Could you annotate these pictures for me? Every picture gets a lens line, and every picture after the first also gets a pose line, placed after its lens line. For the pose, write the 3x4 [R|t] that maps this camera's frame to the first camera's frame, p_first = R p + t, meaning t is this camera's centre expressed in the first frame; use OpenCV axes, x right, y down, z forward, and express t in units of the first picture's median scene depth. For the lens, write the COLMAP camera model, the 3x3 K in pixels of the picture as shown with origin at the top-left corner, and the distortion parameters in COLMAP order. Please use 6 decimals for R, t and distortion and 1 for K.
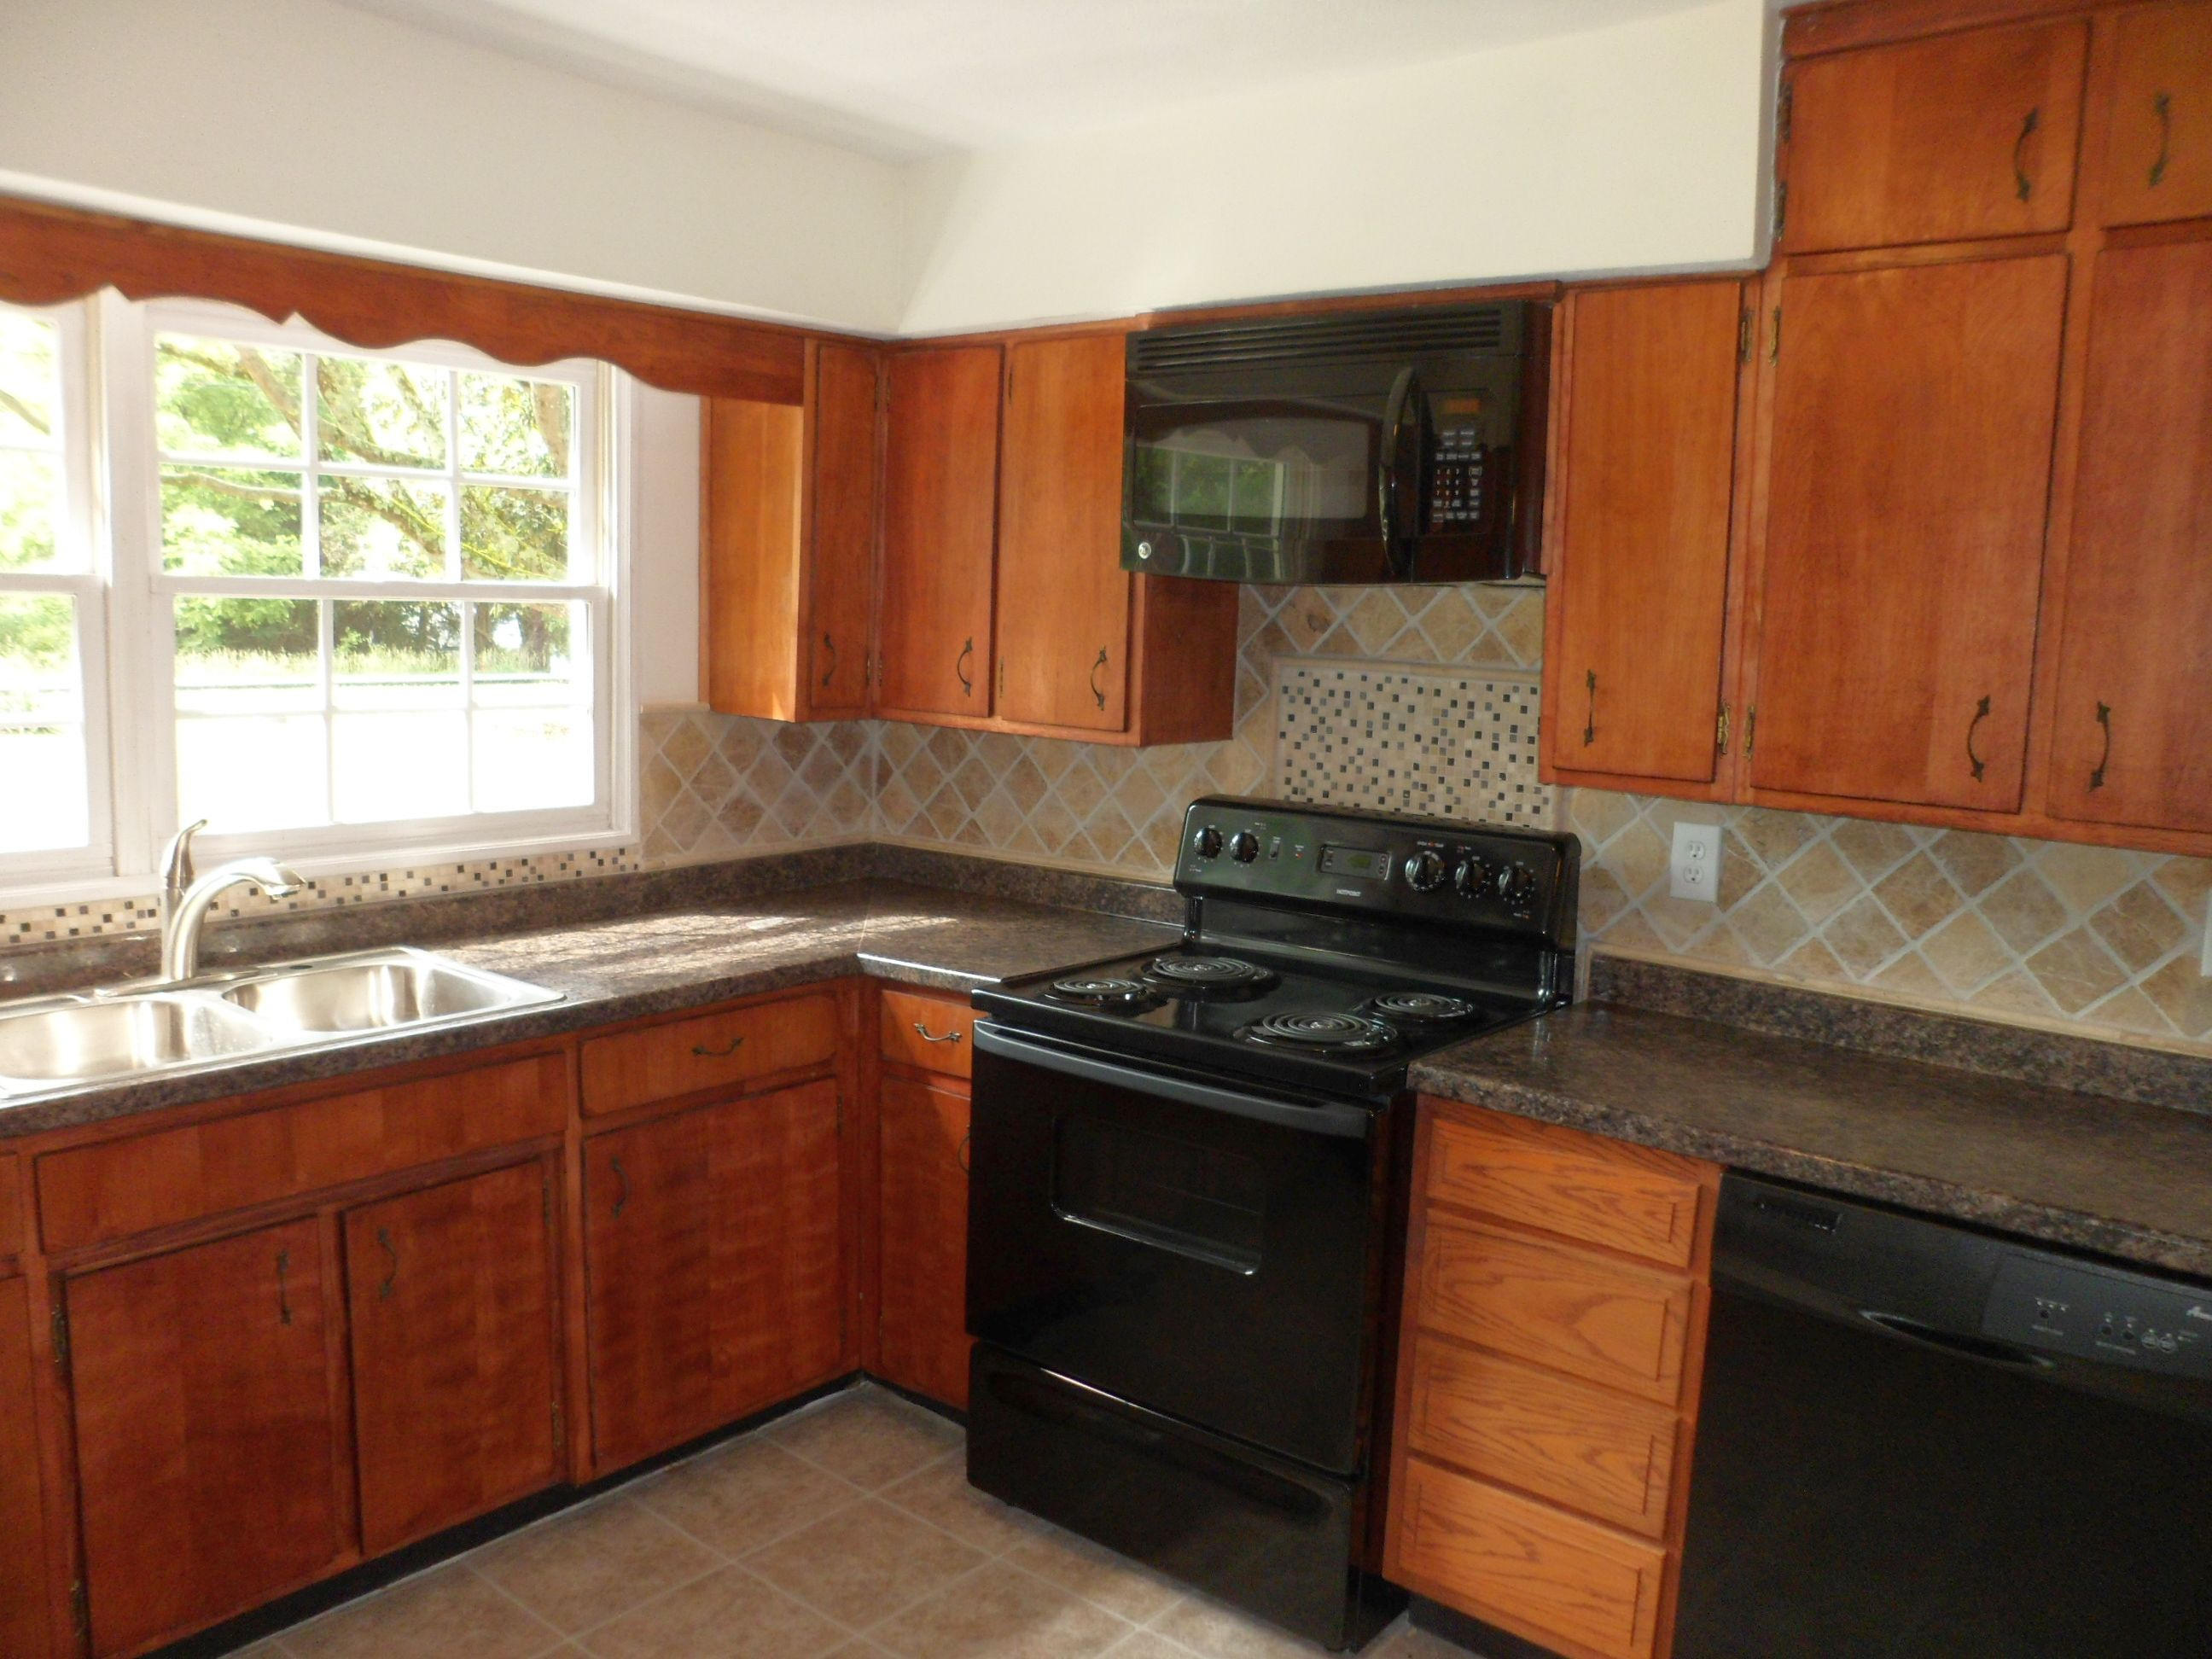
lens RADIAL K [[1709.7, 0, 1106.0], [0, 1709.7, 829.5], [0, 0, 1]] dist [-0.187261, 0.221904]
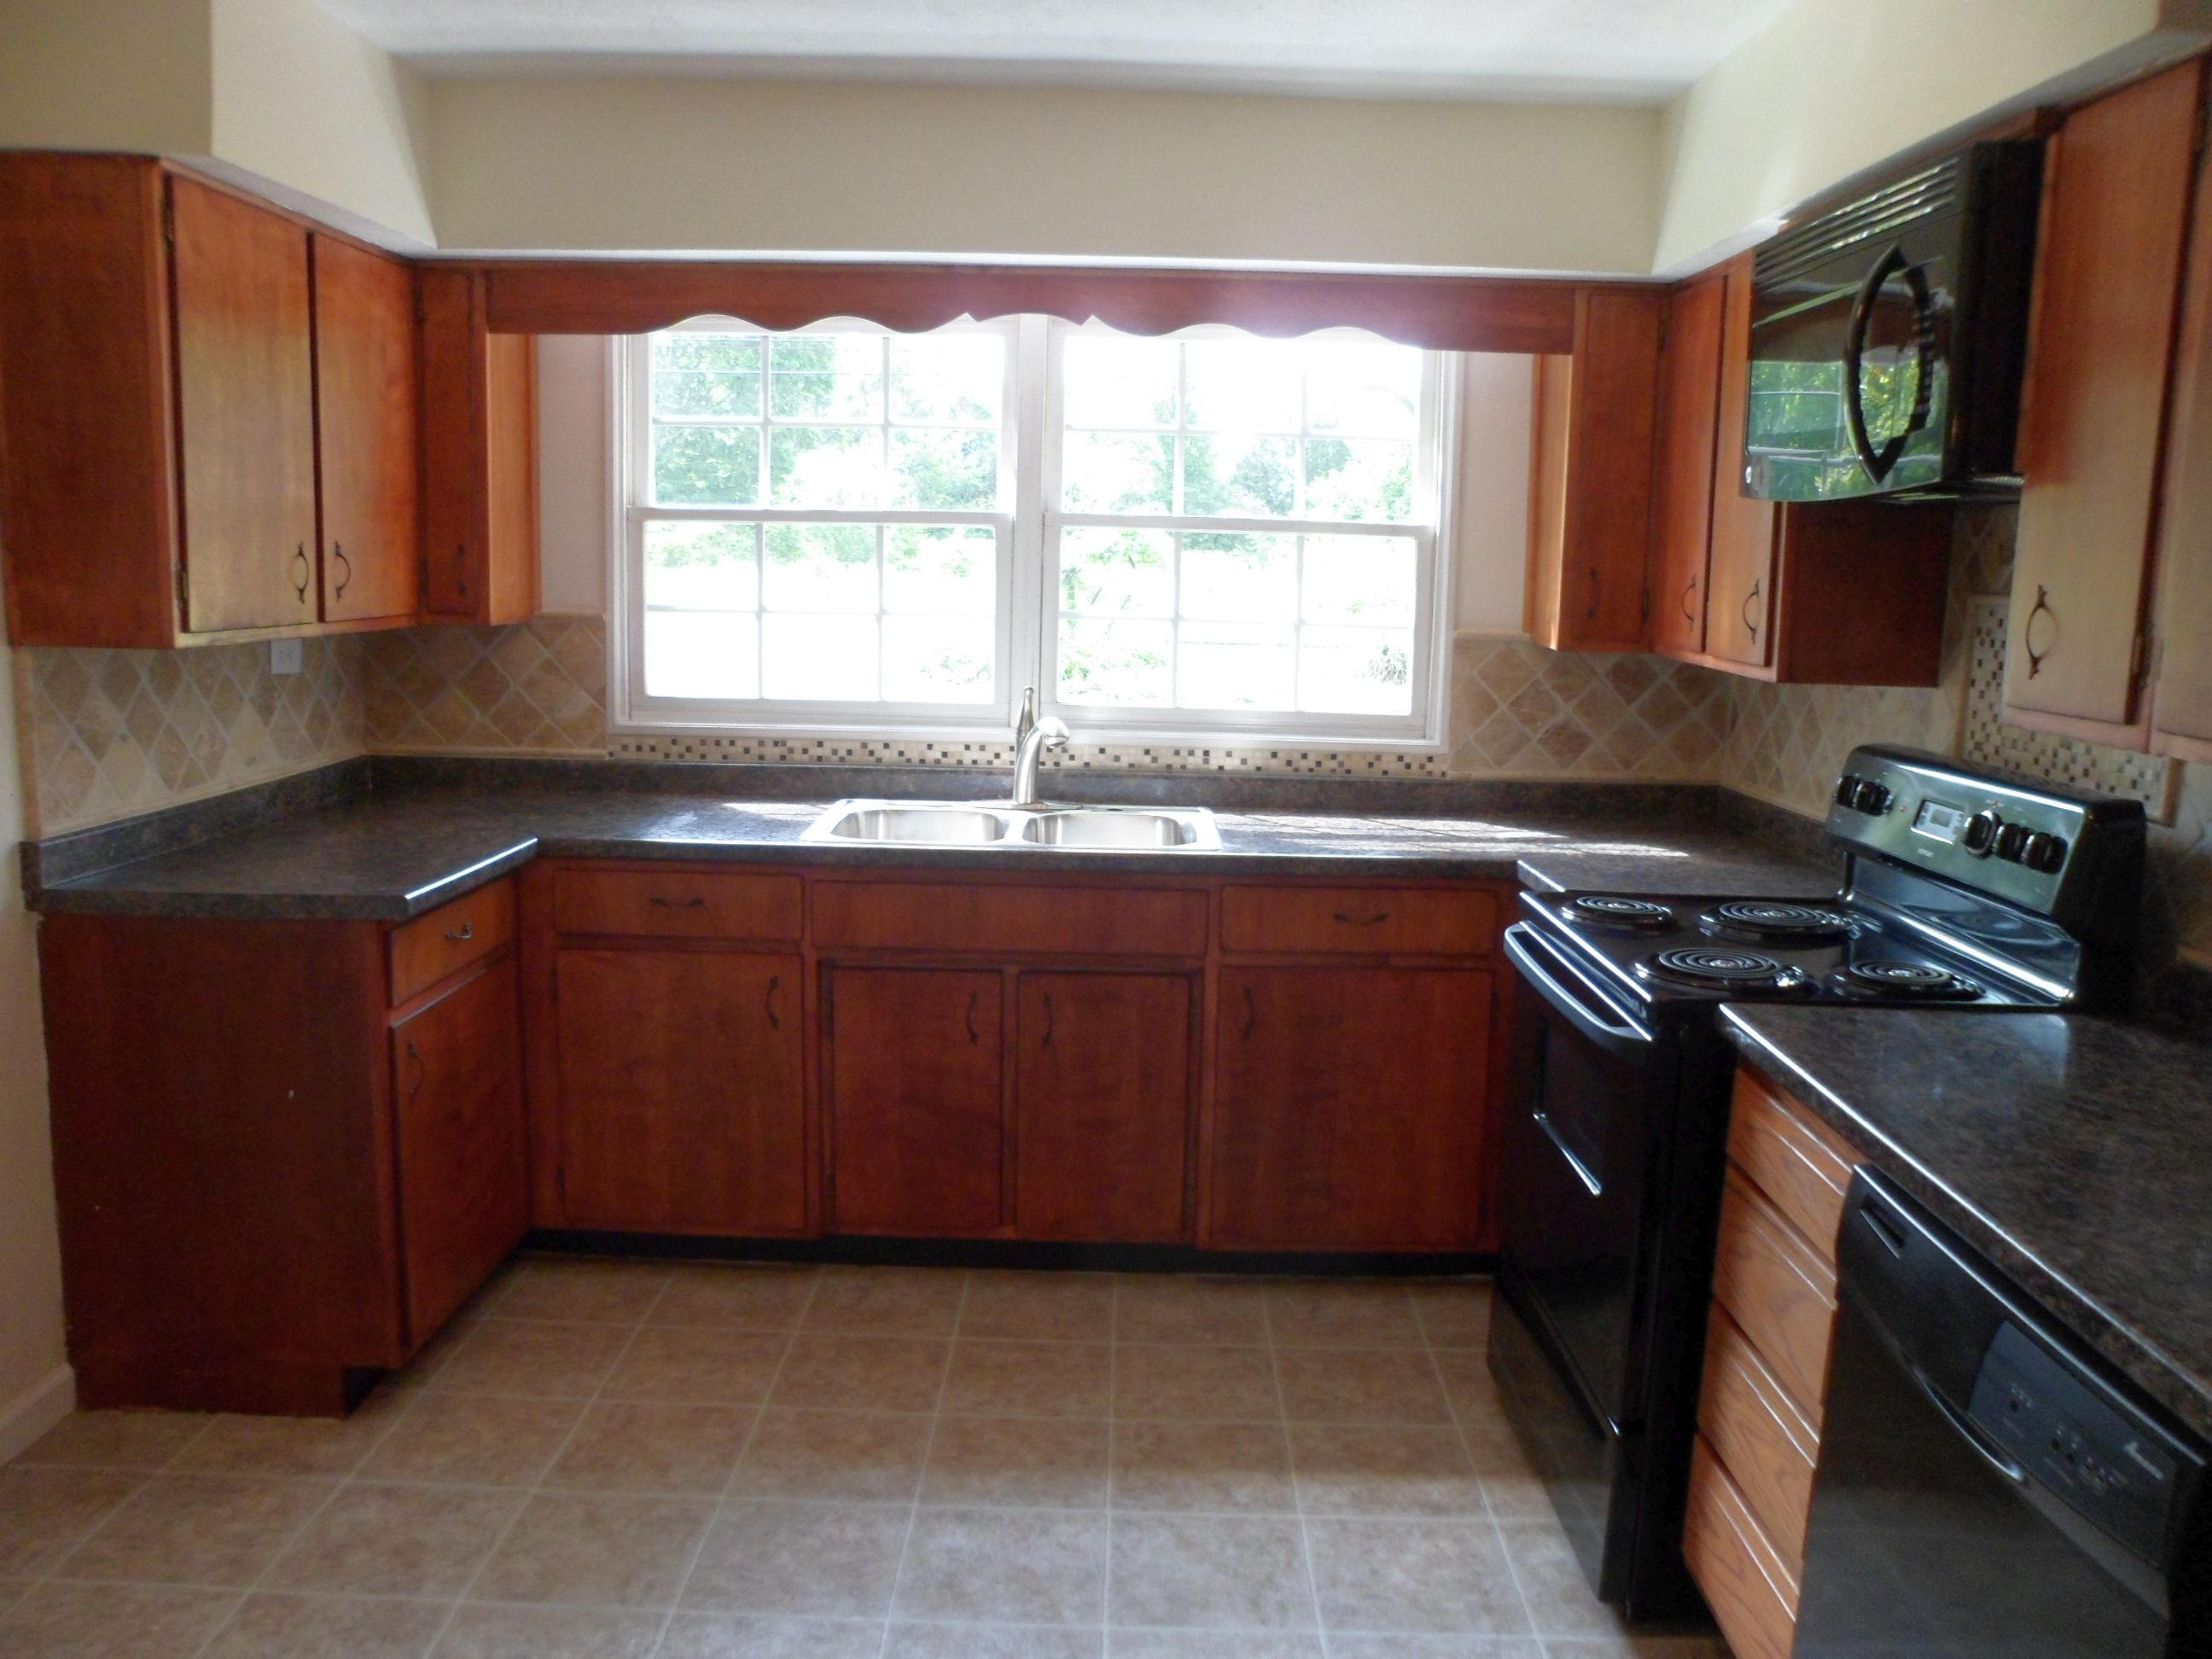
lens RADIAL K [[1709.7, 0, 1106.0], [0, 1709.7, 829.5], [0, 0, 1]] dist [-0.187261, 0.221904]
pose [[0.638500, 0.111921, -0.761440, 0.479393], [-0.106099, 0.992723, 0.056947, 0.019474], [0.762273, 0.044428, 0.645729, 0.106405]]
